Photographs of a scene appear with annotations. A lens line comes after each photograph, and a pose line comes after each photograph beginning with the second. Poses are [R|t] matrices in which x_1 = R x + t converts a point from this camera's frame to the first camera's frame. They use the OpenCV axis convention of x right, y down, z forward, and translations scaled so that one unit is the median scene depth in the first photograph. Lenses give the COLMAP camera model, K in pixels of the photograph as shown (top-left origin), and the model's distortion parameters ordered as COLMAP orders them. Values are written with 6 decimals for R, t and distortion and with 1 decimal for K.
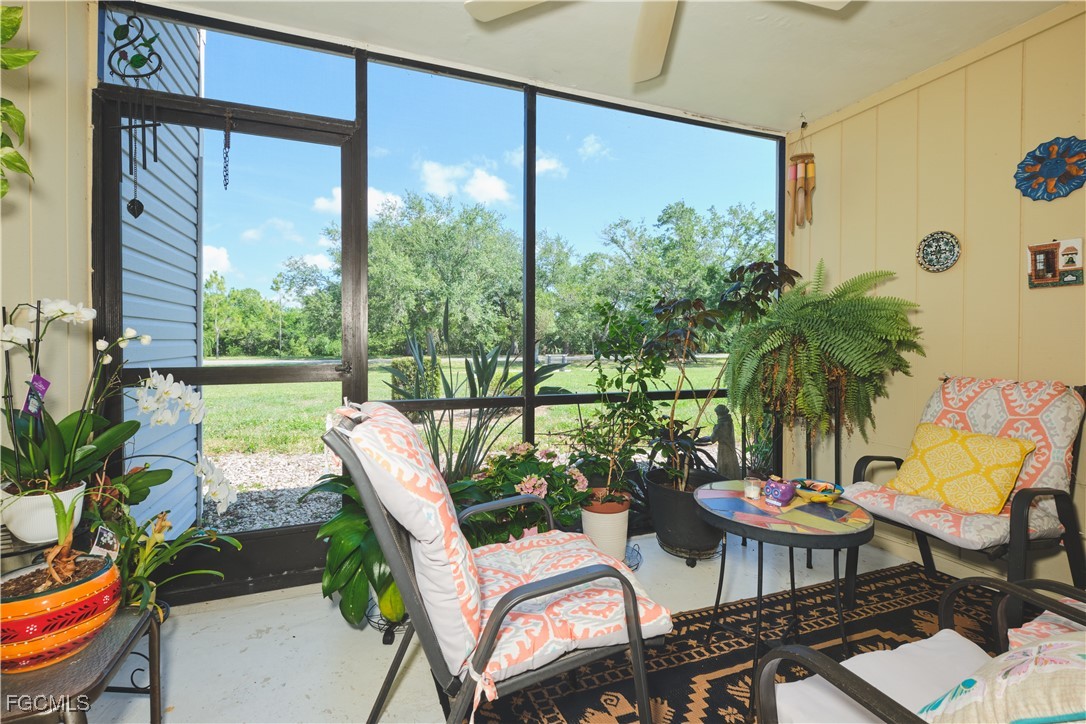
lens RADIAL K [[485.6, 0, 537.9], [0, 485.6, 340.7], [0, 0, 1]] dist [0.007074, -0.007890]
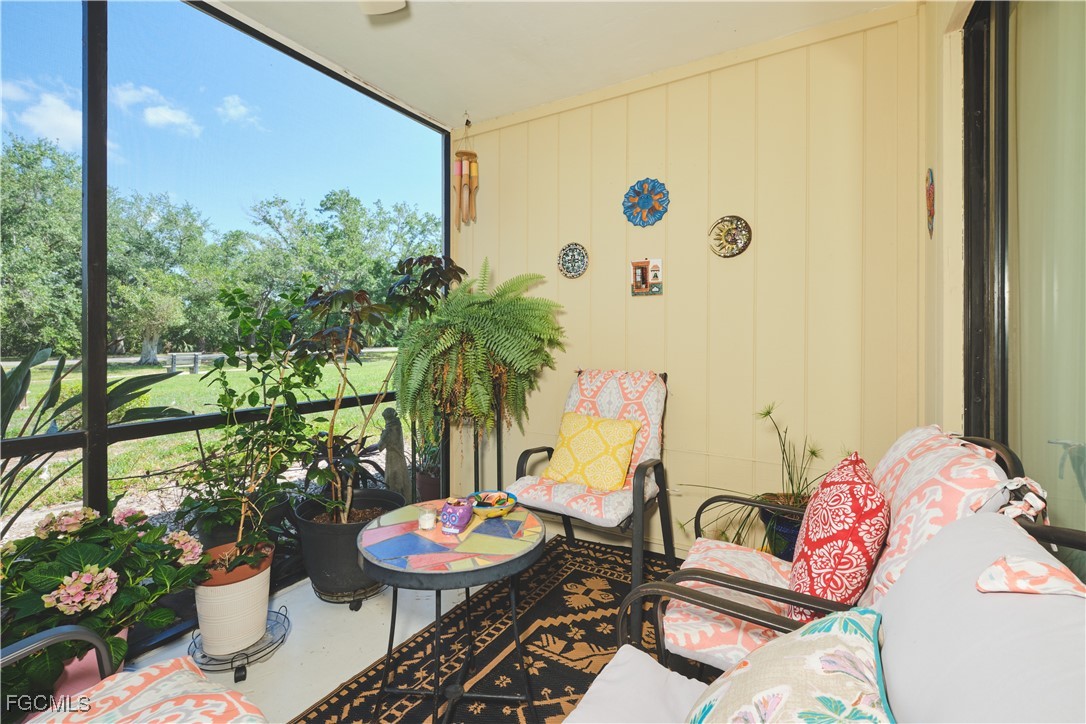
lens RADIAL K [[485.6, 0, 537.9], [0, 485.6, 340.7], [0, 0, 1]] dist [0.007074, -0.007890]
pose [[0.789719, -0.010368, 0.613381, 0.051234], [0.002642, 0.999905, 0.013499, -0.009331], [-0.613463, -0.009040, 0.789672, 0.142874]]
